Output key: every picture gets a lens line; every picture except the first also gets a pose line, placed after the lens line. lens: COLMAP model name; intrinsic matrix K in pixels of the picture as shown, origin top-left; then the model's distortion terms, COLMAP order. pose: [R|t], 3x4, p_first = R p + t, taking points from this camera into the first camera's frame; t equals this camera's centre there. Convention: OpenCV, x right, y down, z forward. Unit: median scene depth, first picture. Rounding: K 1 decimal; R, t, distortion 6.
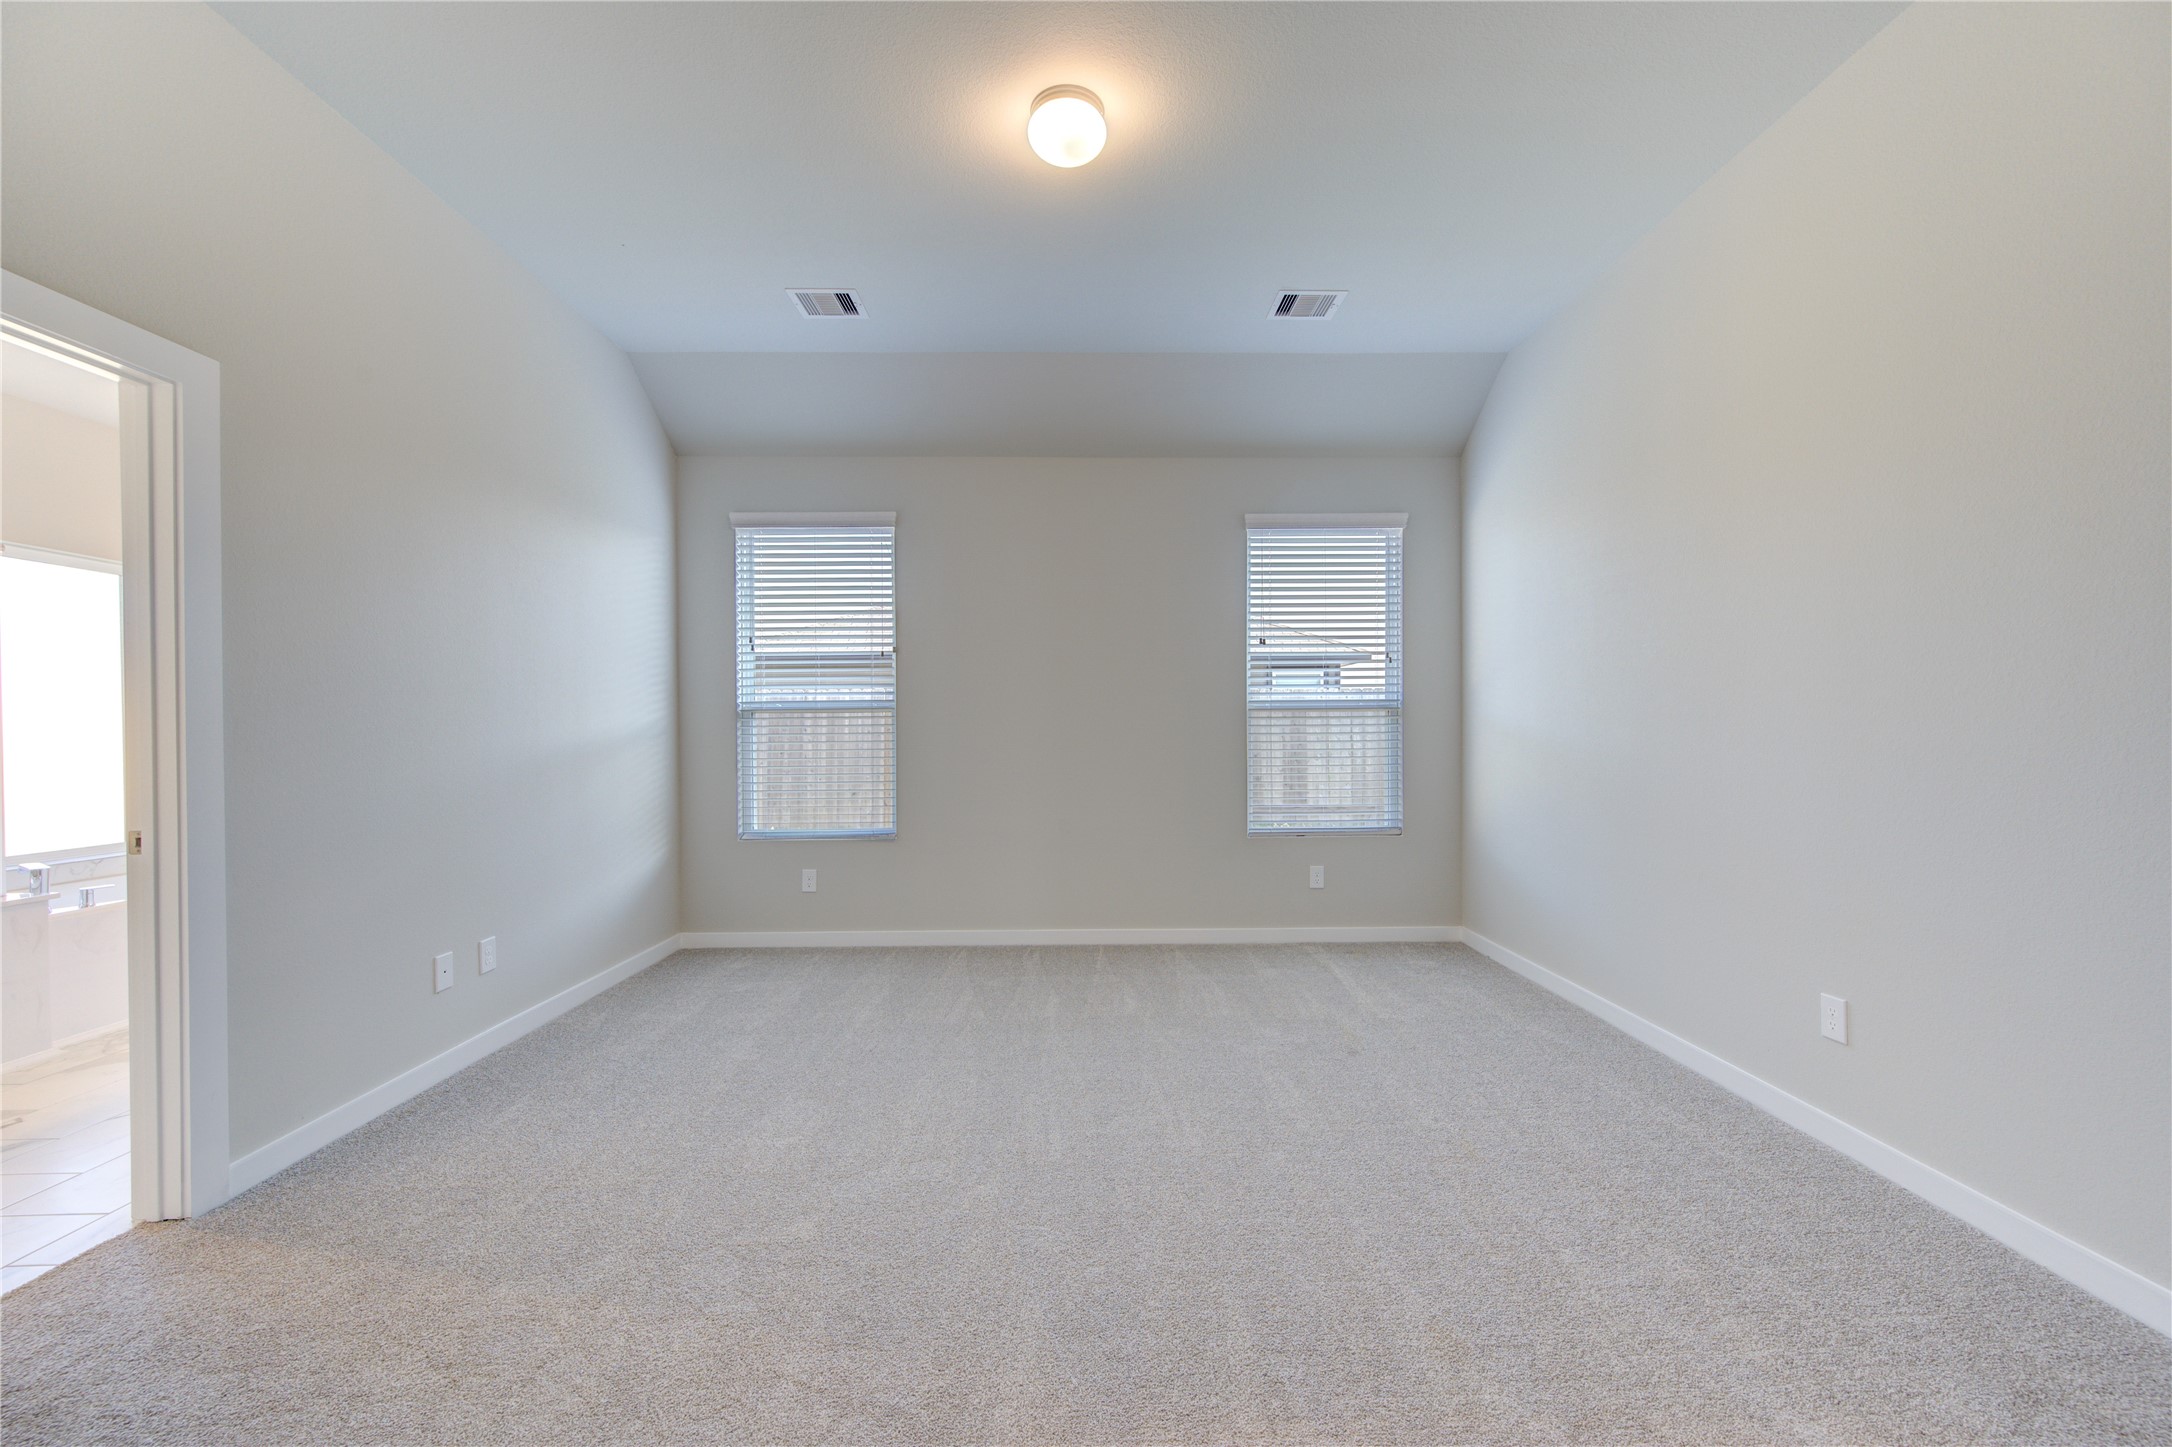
lens RADIAL K [[861.1, 0, 1092.2], [0, 861.1, 729.5], [0, 0, 1]] dist [0.000702, 0.001156]
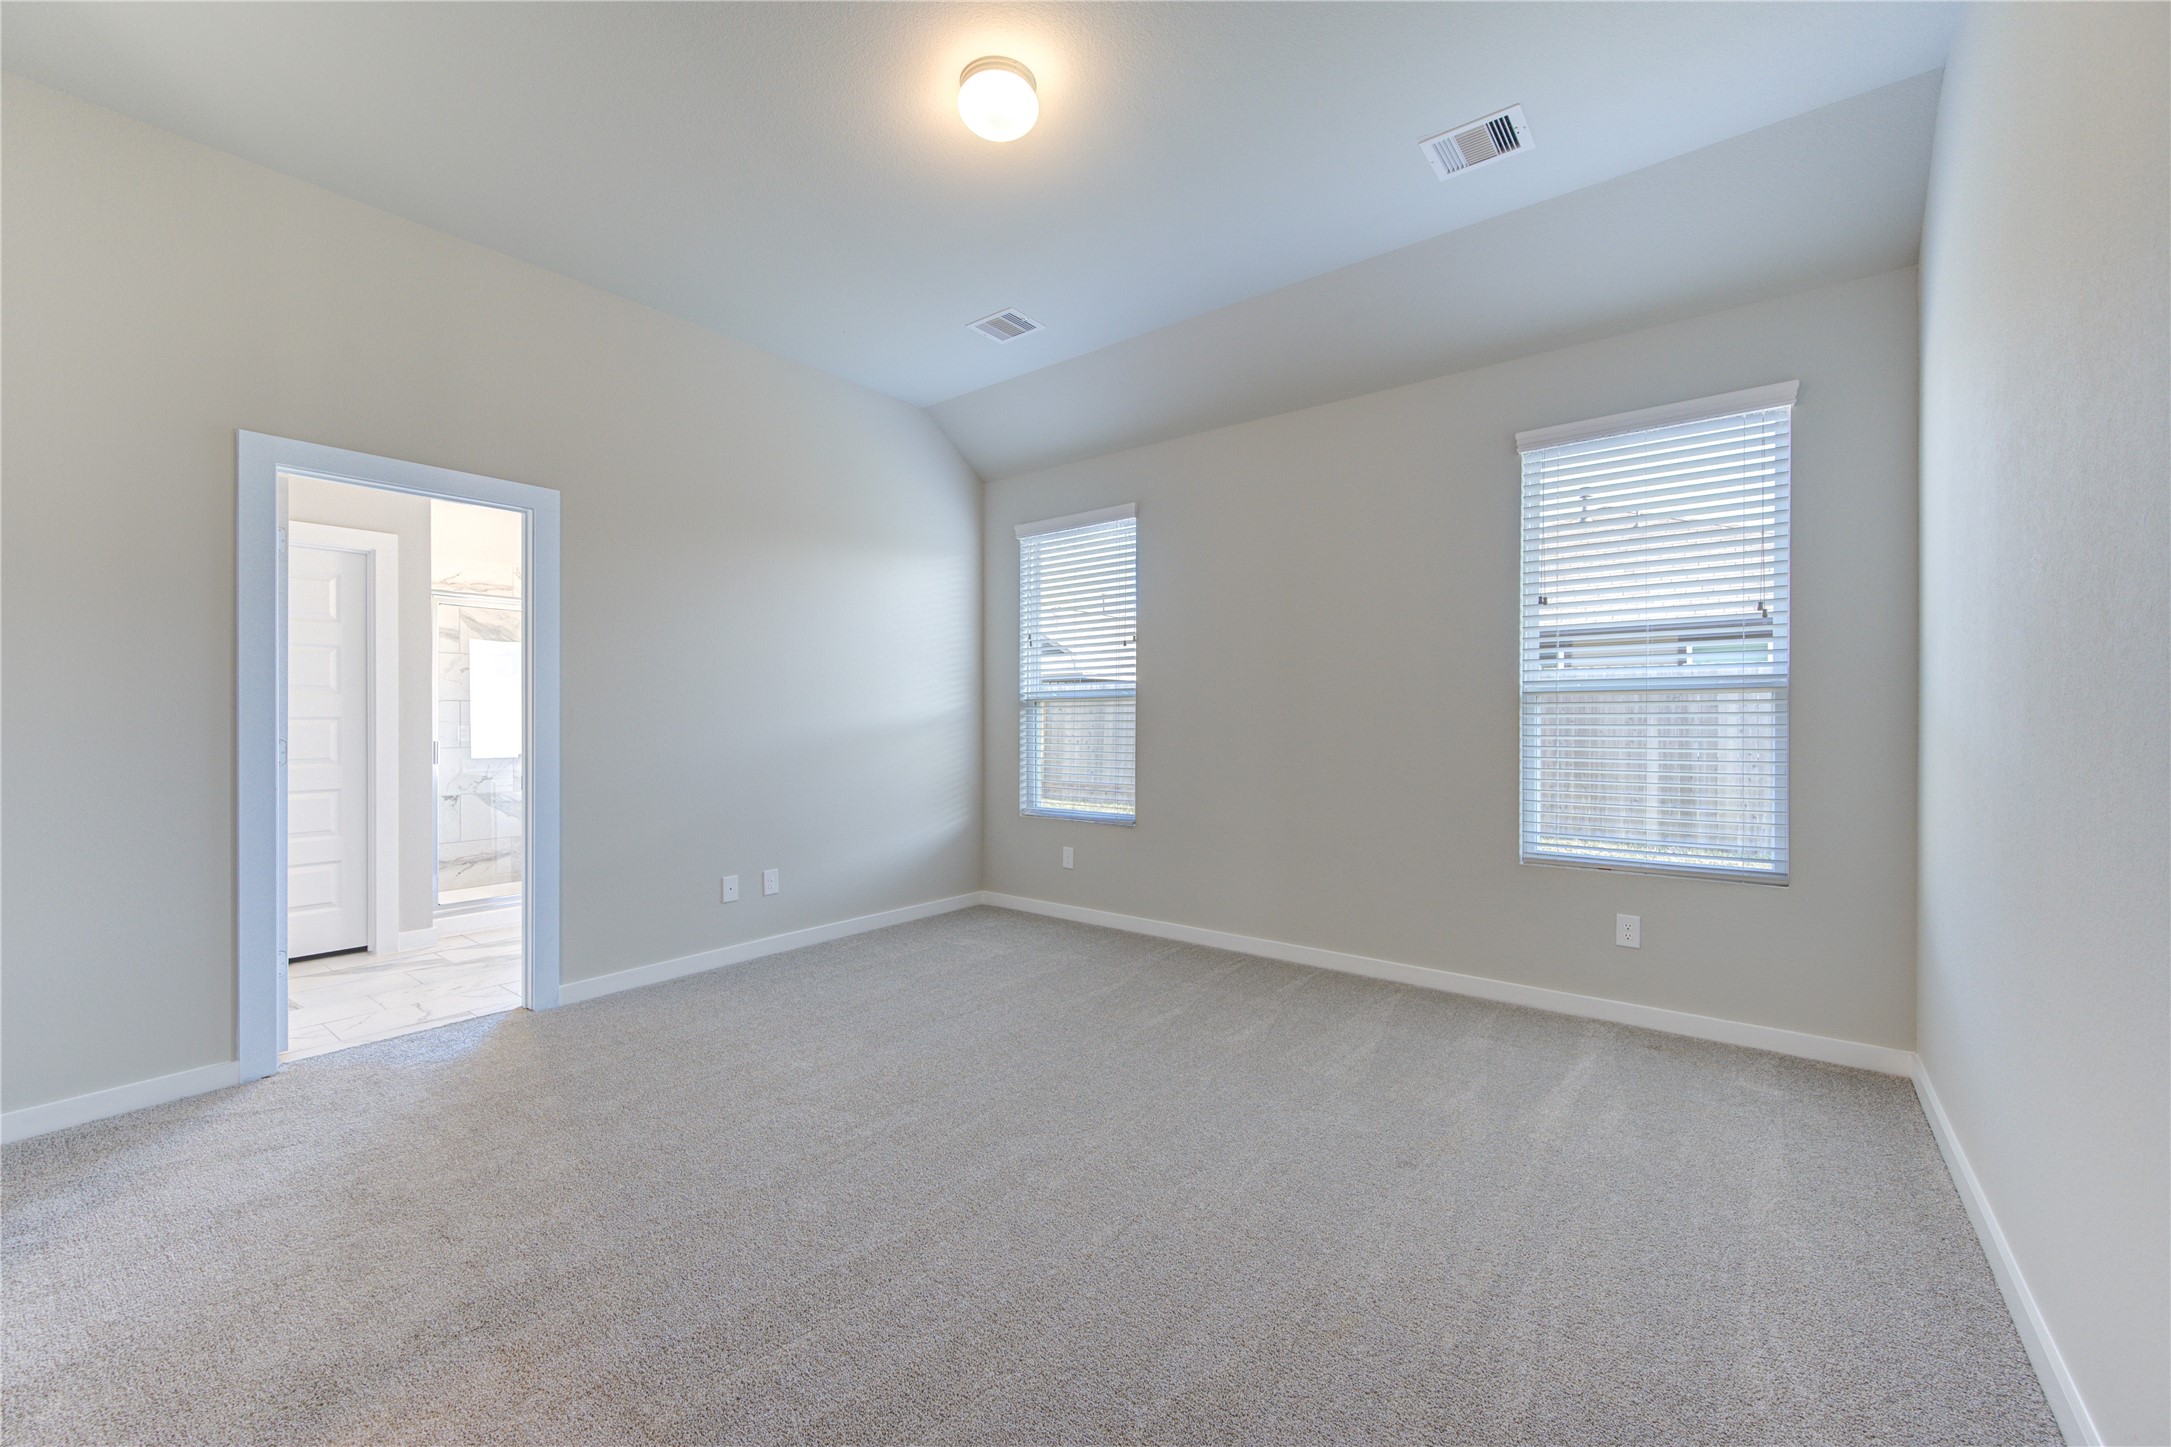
lens RADIAL K [[860.7, 0, 1056.0], [0, 860.7, 716.8], [0, 0, 1]] dist [0.000702, 0.001156]
pose [[0.772508, 0.003567, -0.634995, 0.732203], [-0.004895, 0.999988, -0.000338, 0.000010], [0.634986, 0.003369, 0.772516, 0.343468]]
